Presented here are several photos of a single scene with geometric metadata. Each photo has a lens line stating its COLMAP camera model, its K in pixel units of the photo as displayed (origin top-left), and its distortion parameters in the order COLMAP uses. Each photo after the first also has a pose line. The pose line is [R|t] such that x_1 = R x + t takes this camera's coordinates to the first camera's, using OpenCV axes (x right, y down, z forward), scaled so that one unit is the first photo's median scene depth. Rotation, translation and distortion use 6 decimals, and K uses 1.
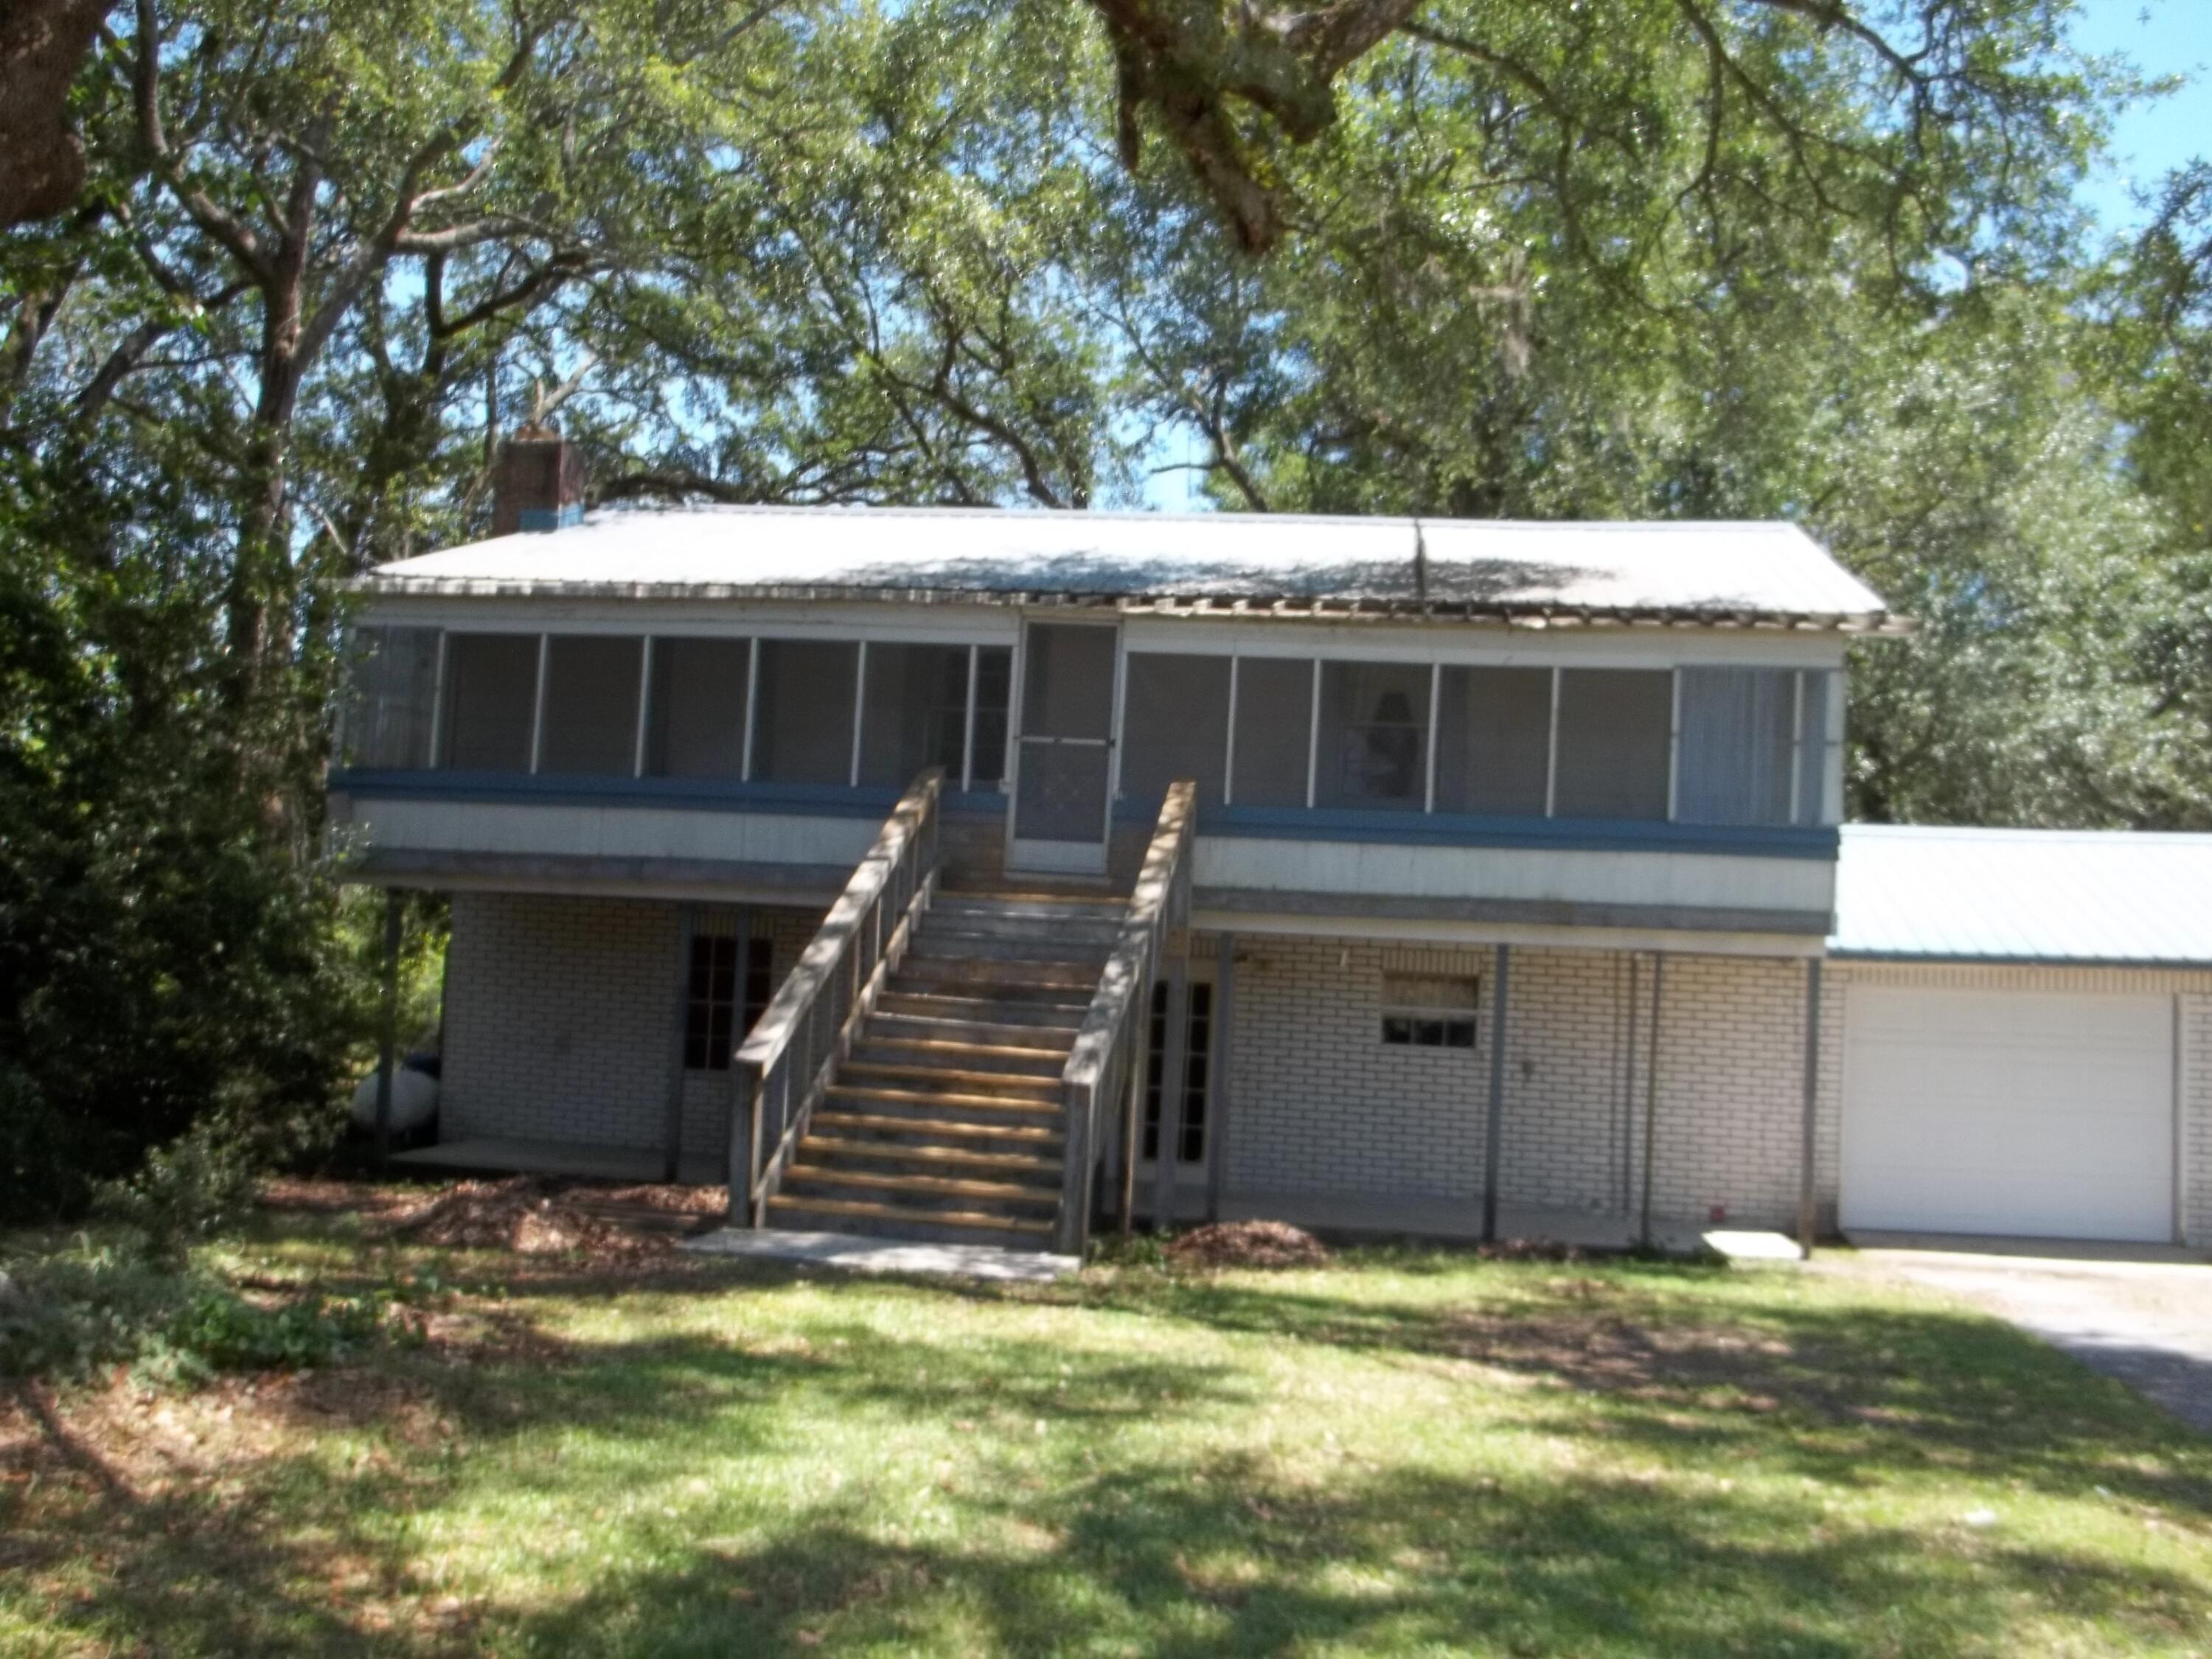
lens RADIAL K [[2273.0, 0, 1144.6], [0, 2273.0, 830.7], [0, 0, 1]] dist [-0.006458, 0.000000]
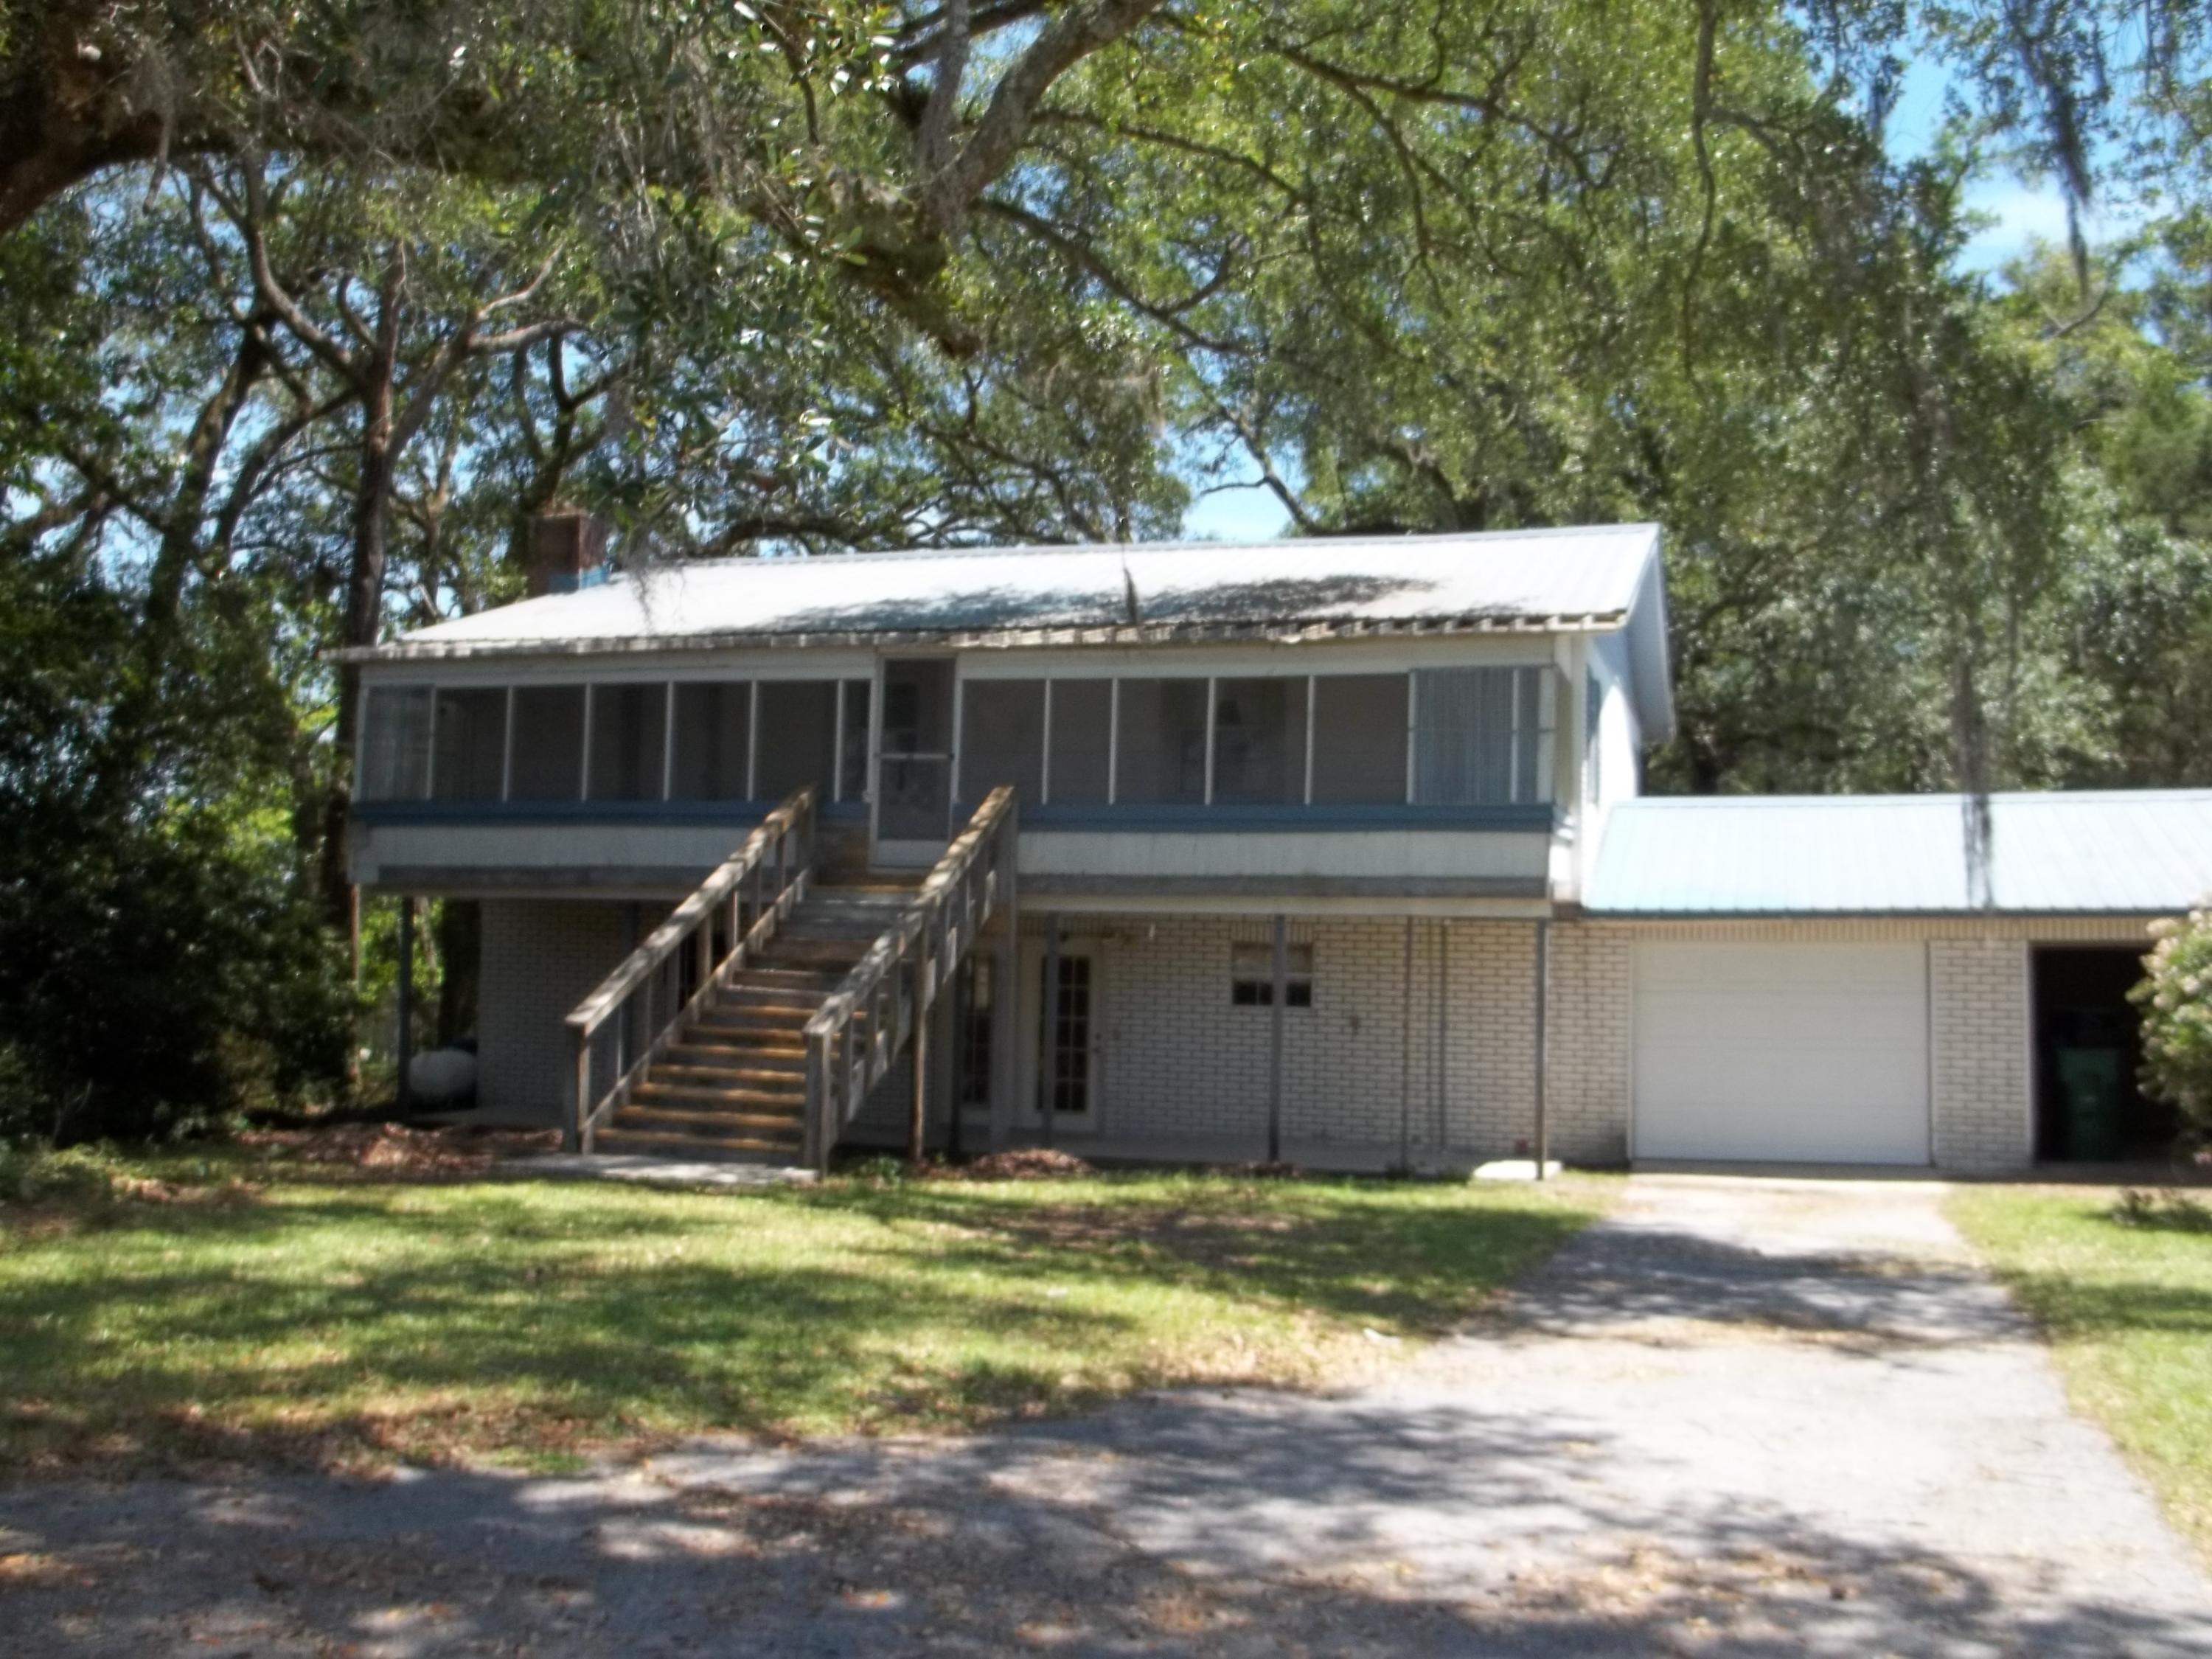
lens RADIAL K [[2273.0, 0, 1102.9], [0, 2273.0, 850.4], [0, 0, 1]] dist [-0.006458, 0.000000]
pose [[0.988158, -0.036447, -0.149045, 0.242123], [0.038038, 0.999246, 0.007839, 0.004339], [0.148647, -0.013416, 0.988799, -0.168740]]
